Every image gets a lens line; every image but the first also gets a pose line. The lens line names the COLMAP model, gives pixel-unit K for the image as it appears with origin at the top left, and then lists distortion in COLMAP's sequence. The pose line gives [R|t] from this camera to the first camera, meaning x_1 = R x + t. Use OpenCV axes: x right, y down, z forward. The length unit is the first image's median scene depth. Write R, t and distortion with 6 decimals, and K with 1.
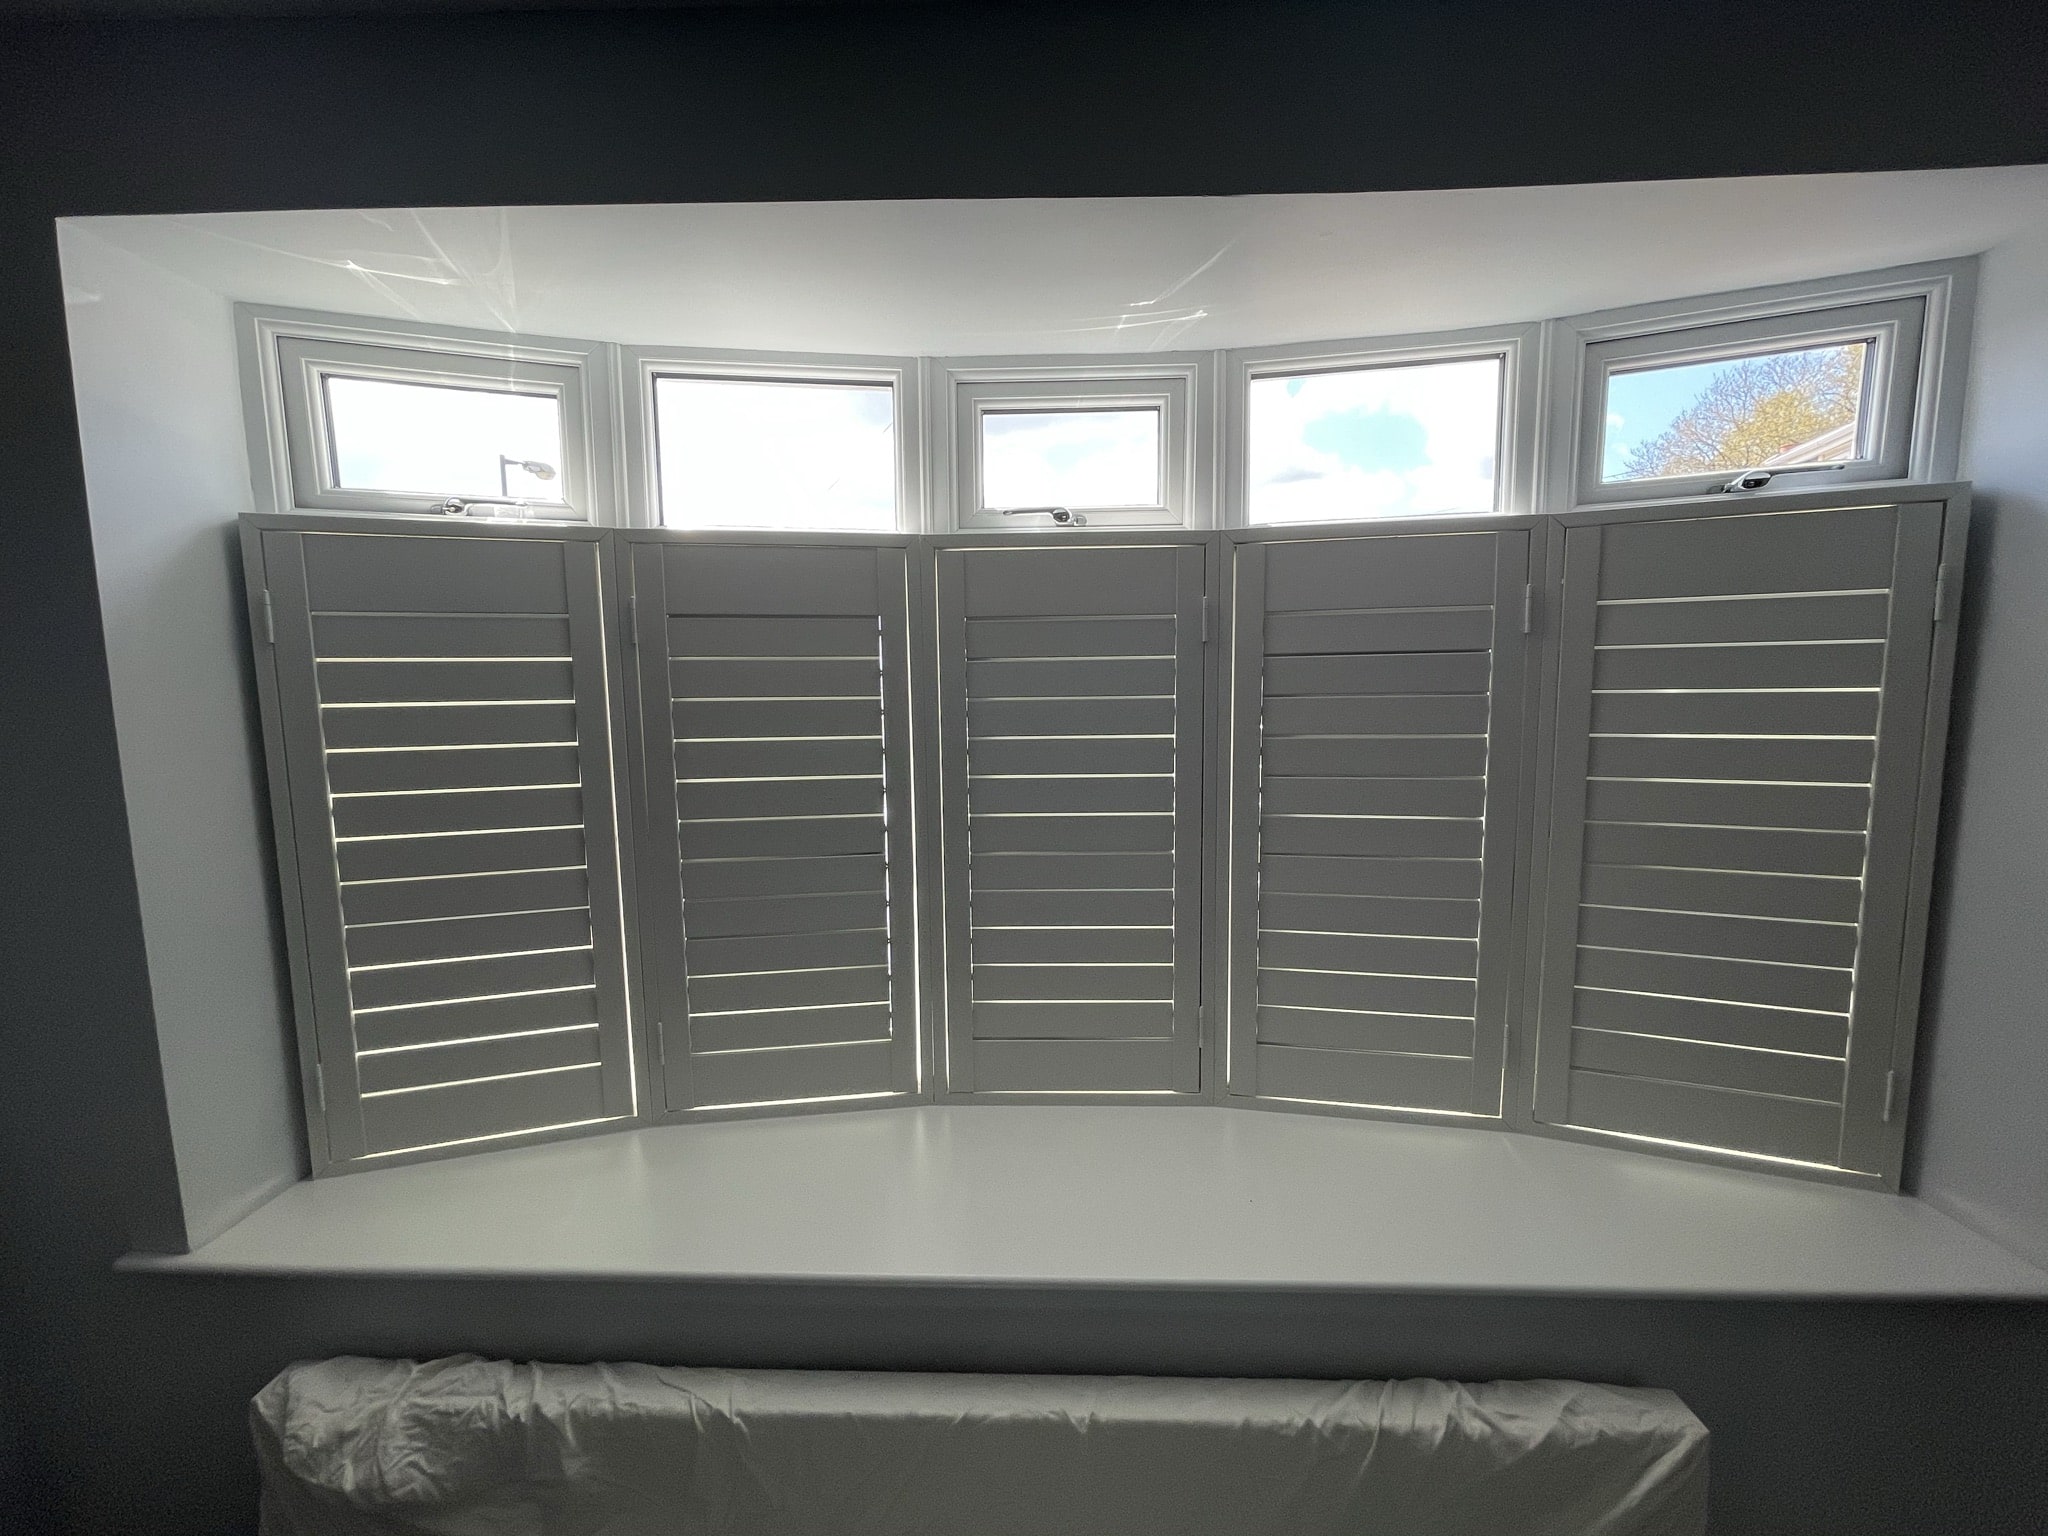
lens RADIAL K [[823.9, 0, 1010.0], [0, 823.9, 777.4], [0, 0, 1]] dist [0.002636, -0.000004]
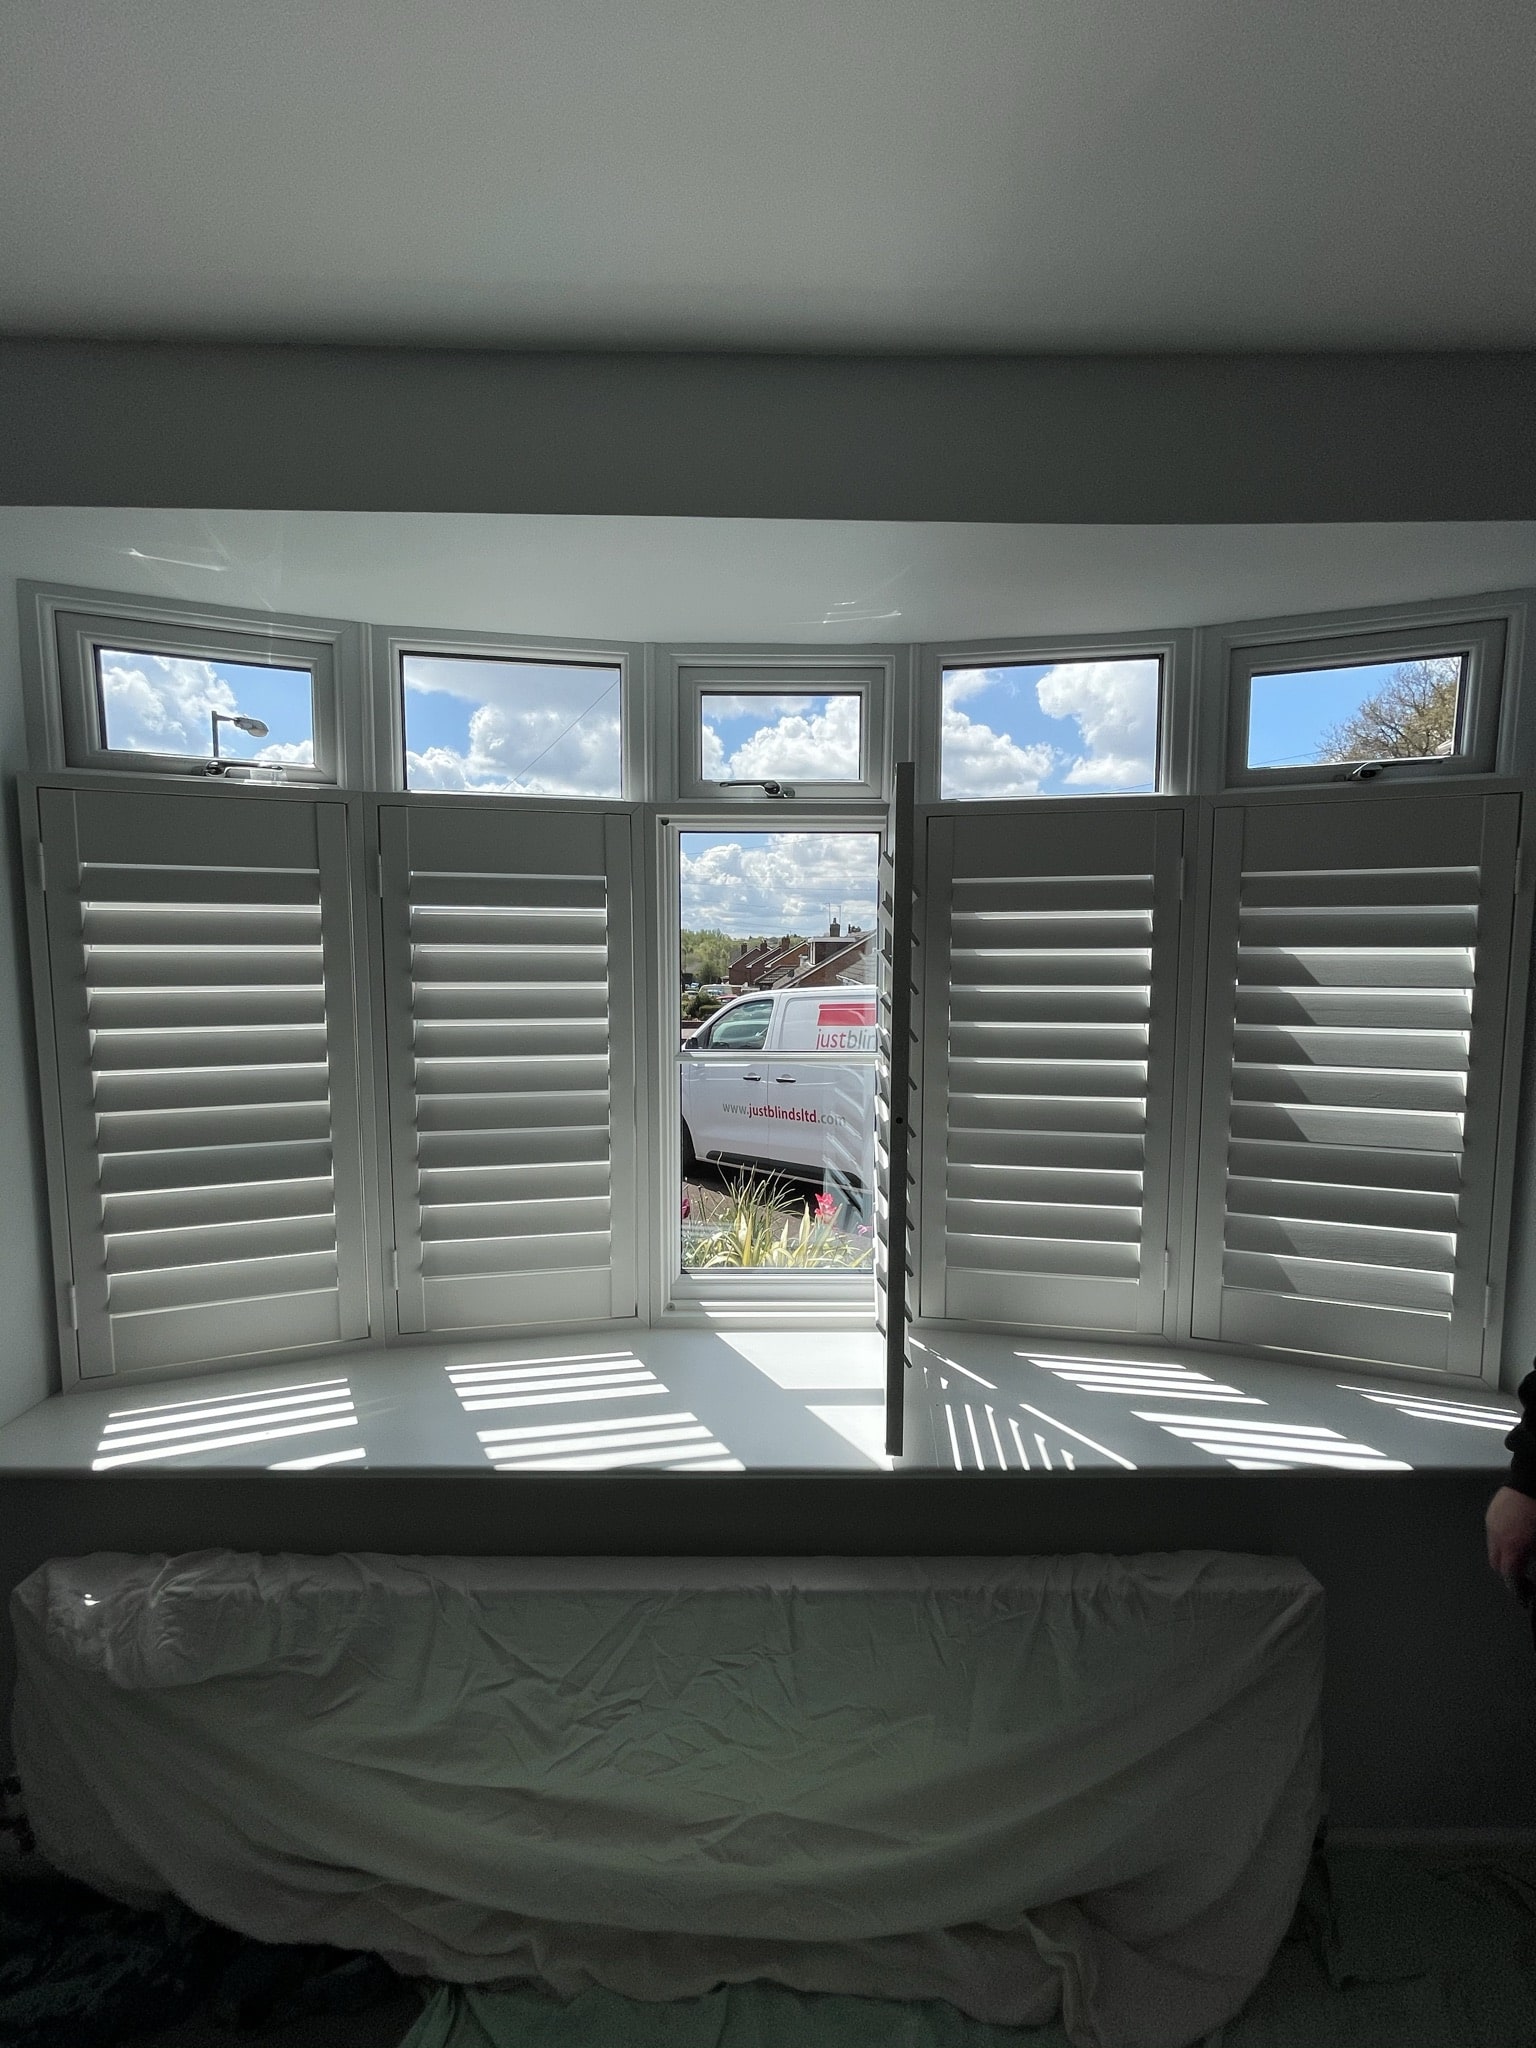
lens RADIAL K [[823.9, 0, 754.9], [0, 823.9, 1023.5], [0, 0, 1]] dist [0.002636, -0.000004]
pose [[0.999188, 0.009254, 0.039221, -0.001947], [-0.008427, 0.999740, -0.021195, 0.024431], [-0.039407, 0.020847, 0.999006, -0.108234]]
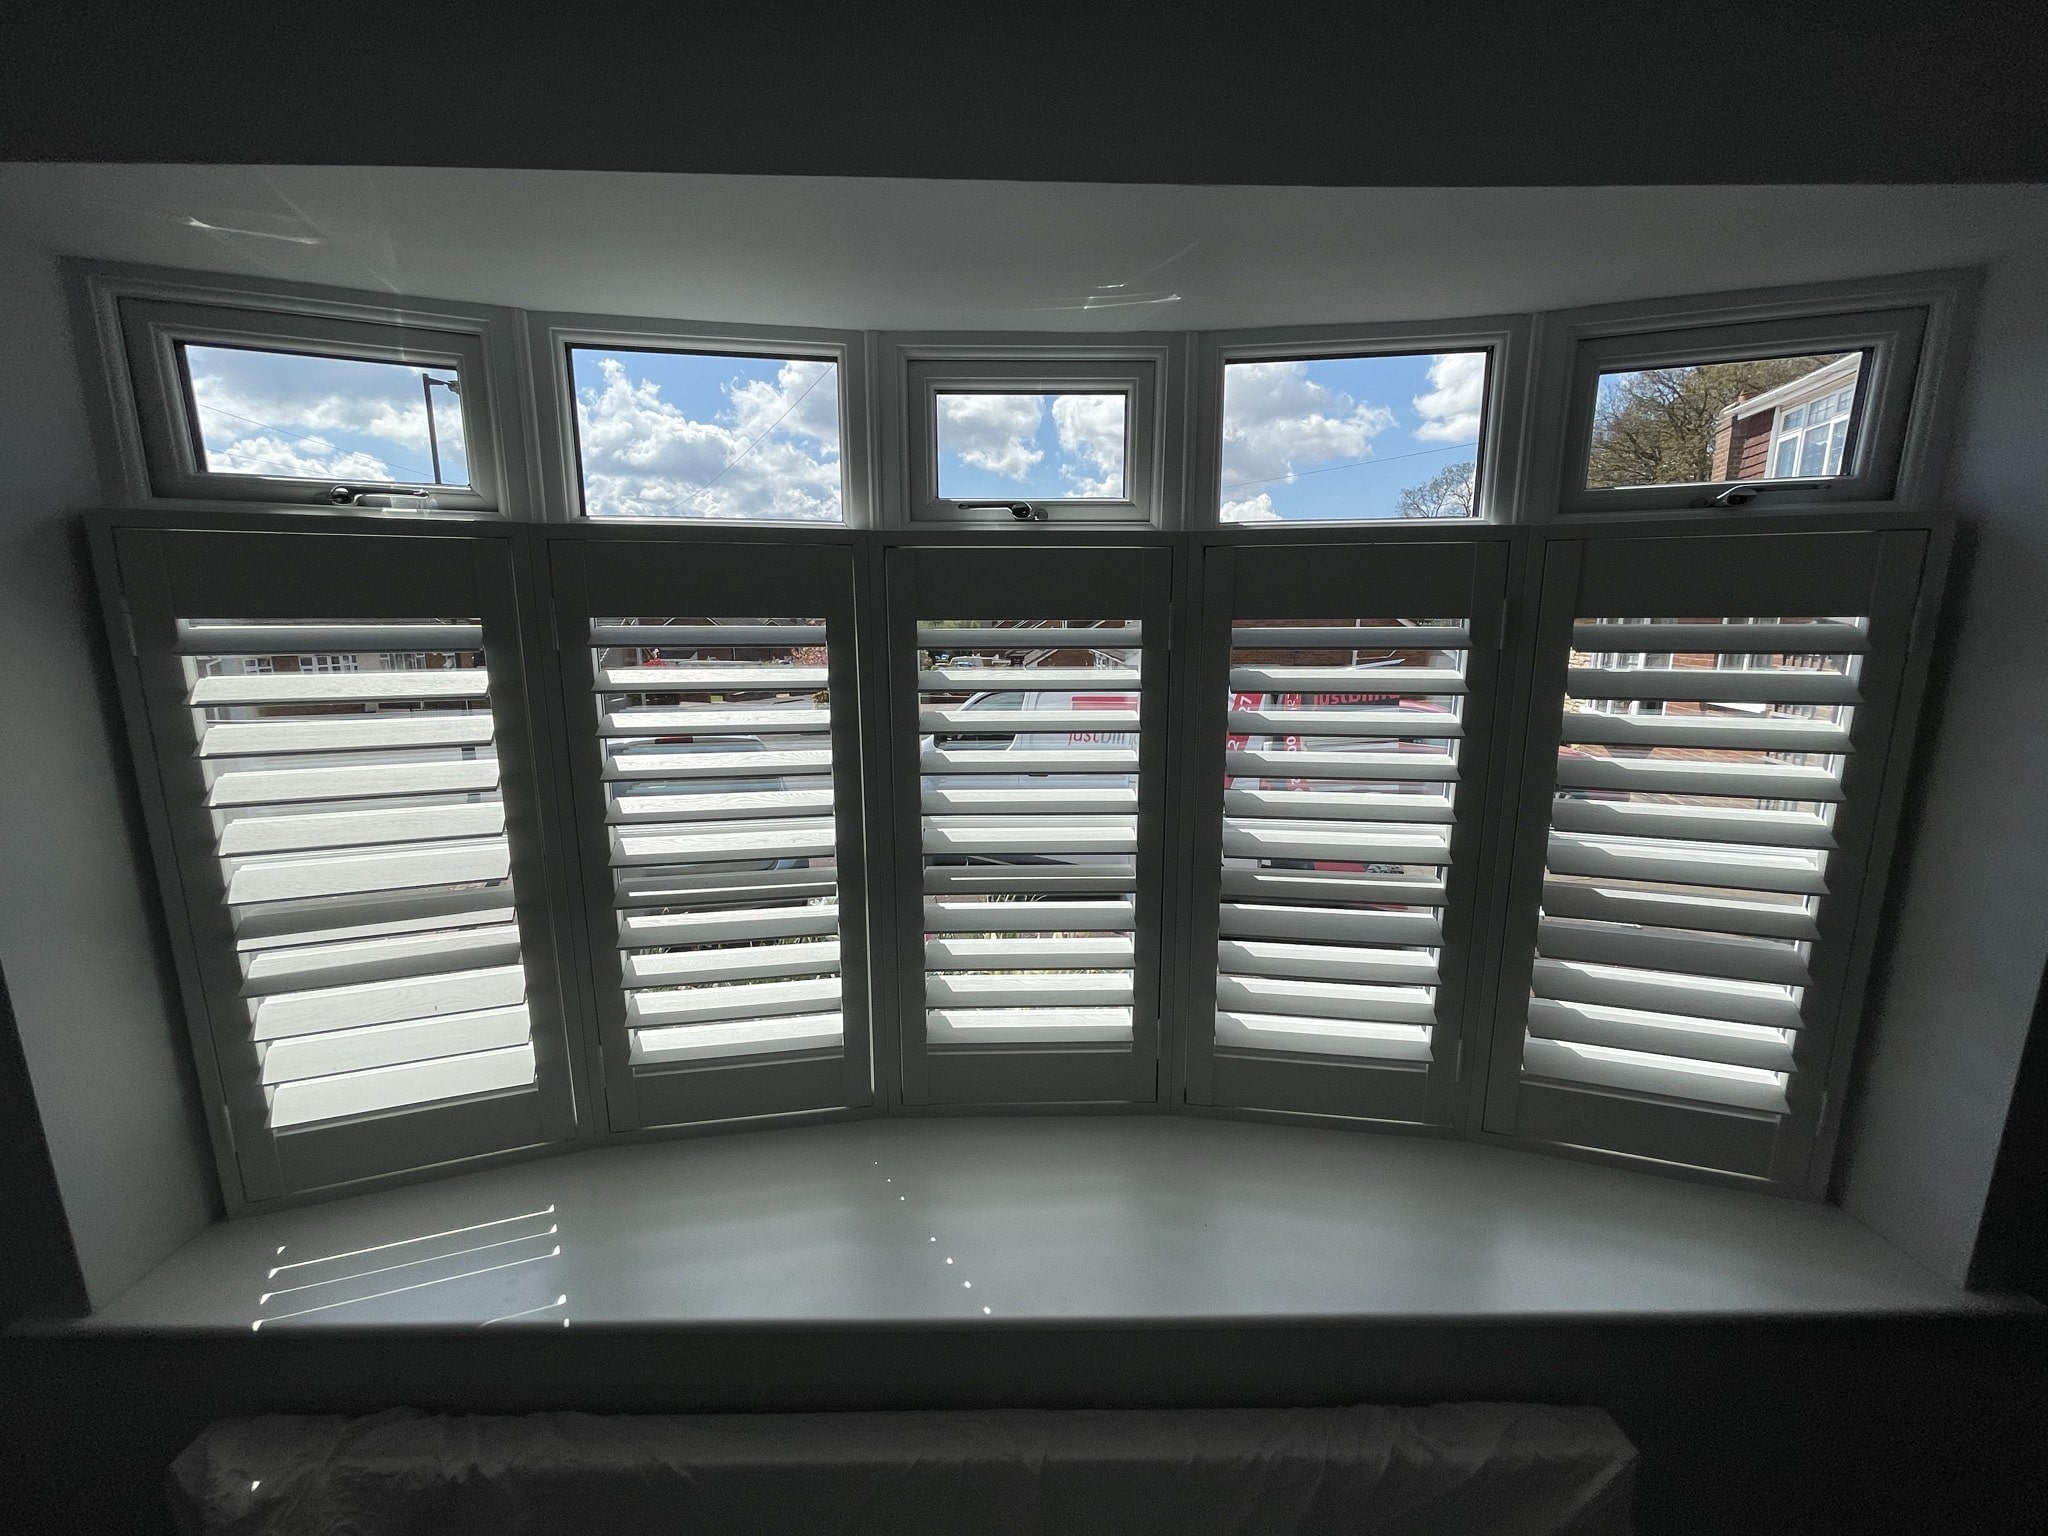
lens RADIAL K [[823.9, 0, 1008.5], [0, 823.9, 775.3], [0, 0, 1]] dist [0.002636, -0.000004]
pose [[0.998920, 0.001316, 0.046448, 0.005965], [-0.004937, 0.996948, 0.077915, -0.102787], [-0.046204, -0.078060, 0.995877, 0.054365]]
